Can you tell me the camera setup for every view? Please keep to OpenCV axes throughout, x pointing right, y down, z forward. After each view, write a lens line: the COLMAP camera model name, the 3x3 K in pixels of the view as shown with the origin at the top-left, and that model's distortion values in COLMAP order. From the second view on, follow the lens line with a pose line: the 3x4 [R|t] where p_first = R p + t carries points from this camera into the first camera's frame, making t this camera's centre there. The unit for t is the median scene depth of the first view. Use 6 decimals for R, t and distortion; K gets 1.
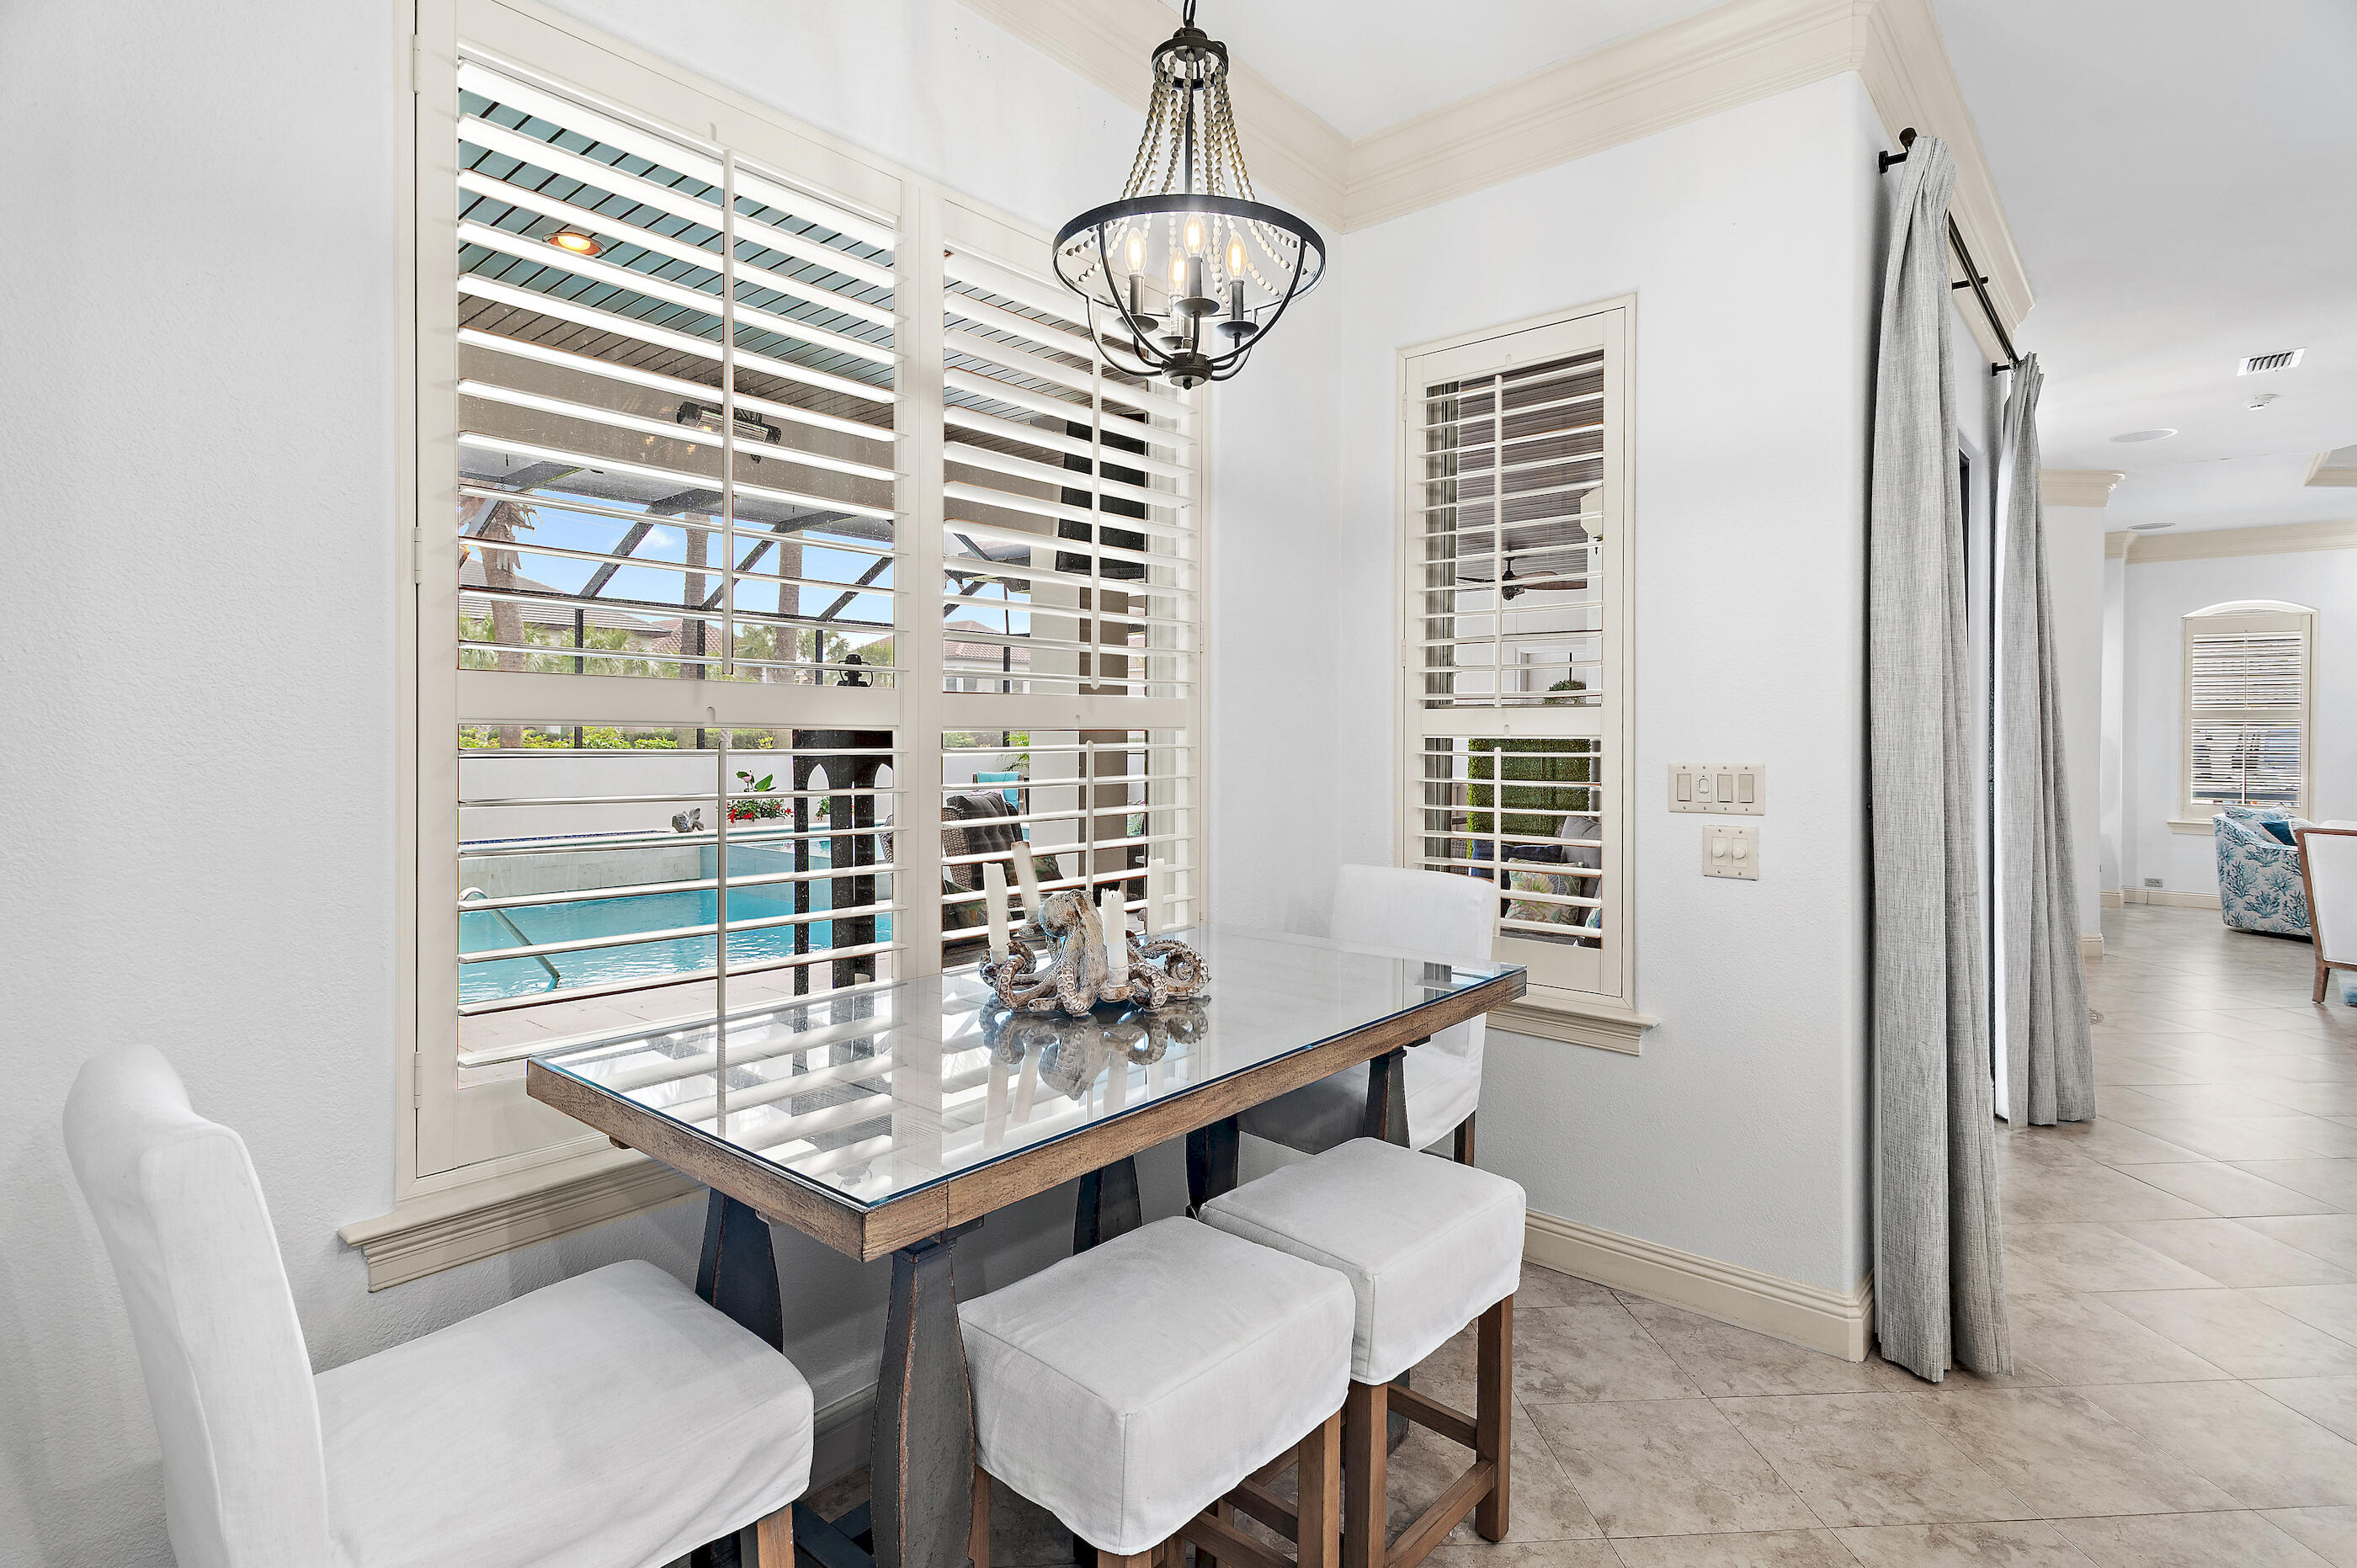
lens RADIAL K [[1184.9, 0, 1178.5], [0, 1184.9, 784.0], [0, 0, 1]] dist [-0.003243, -0.001427]
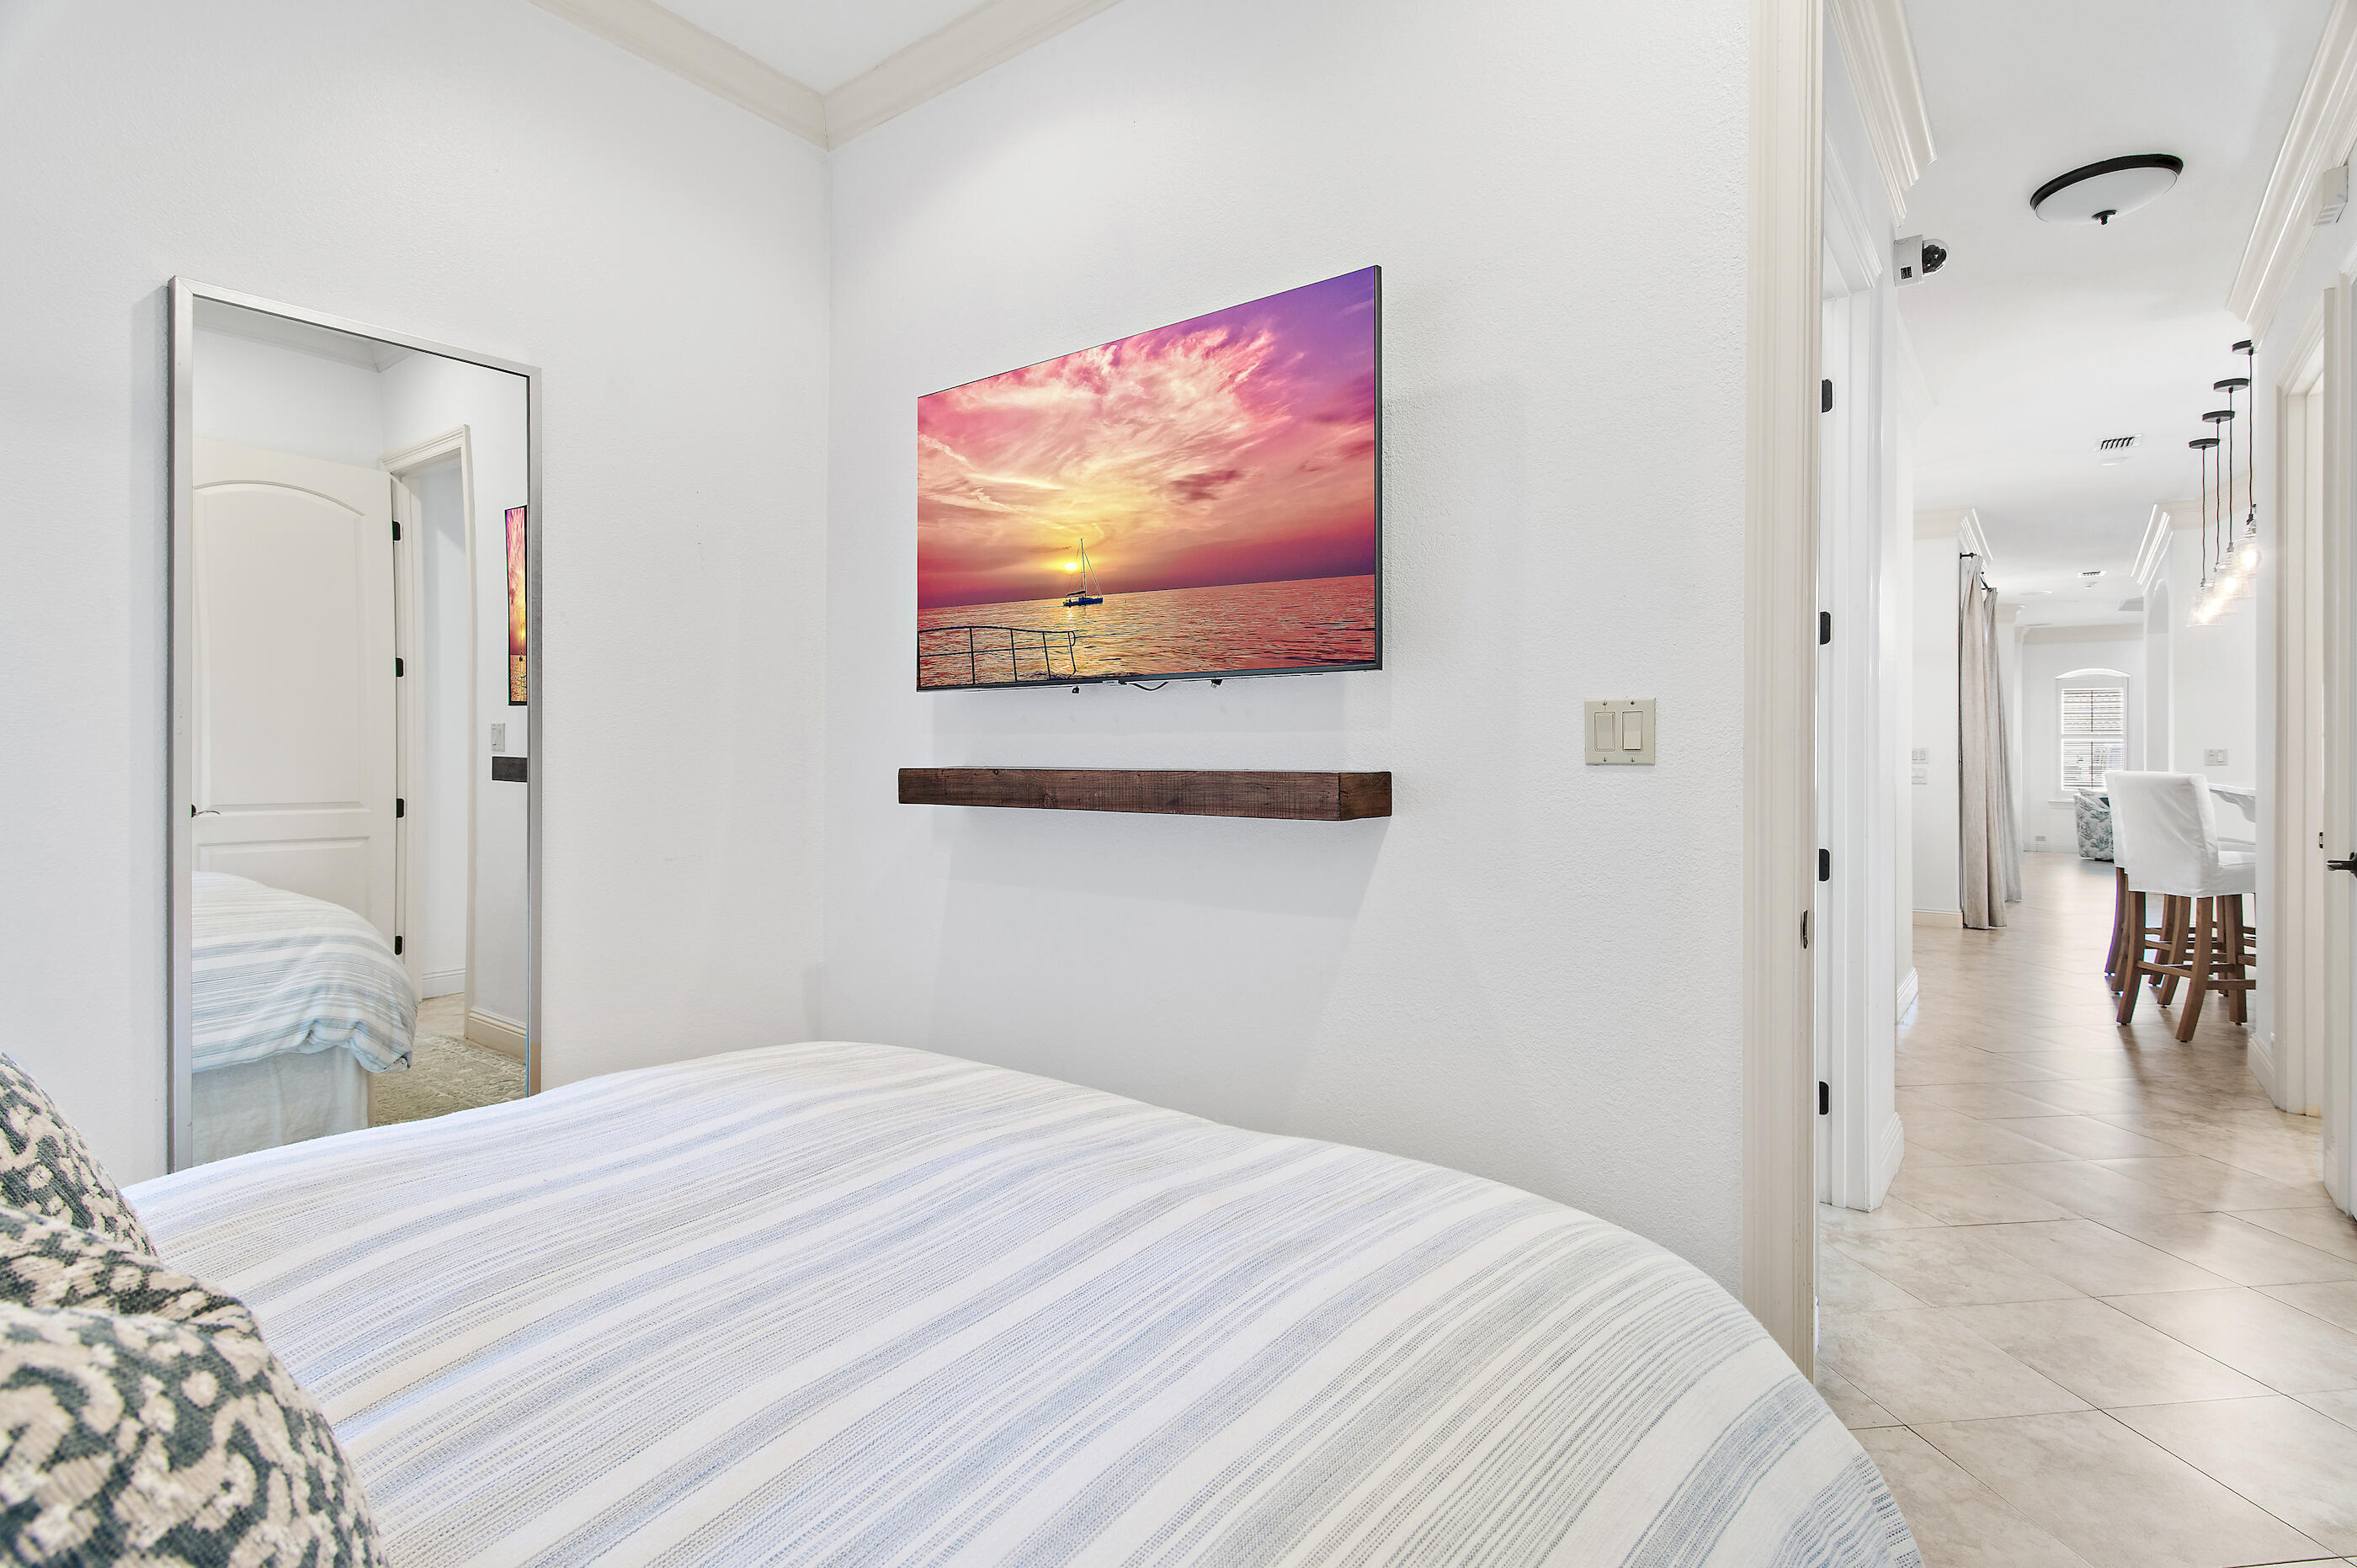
lens RADIAL K [[1184.9, 0, 1178.5], [0, 1184.9, 784.0], [0, 0, 1]] dist [-0.003243, -0.001427]
pose [[0.997970, 0.003552, 0.063590, -0.648227], [-0.002486, 0.999855, -0.016839, 0.052833], [-0.063641, 0.016646, 0.997834, -0.770672]]
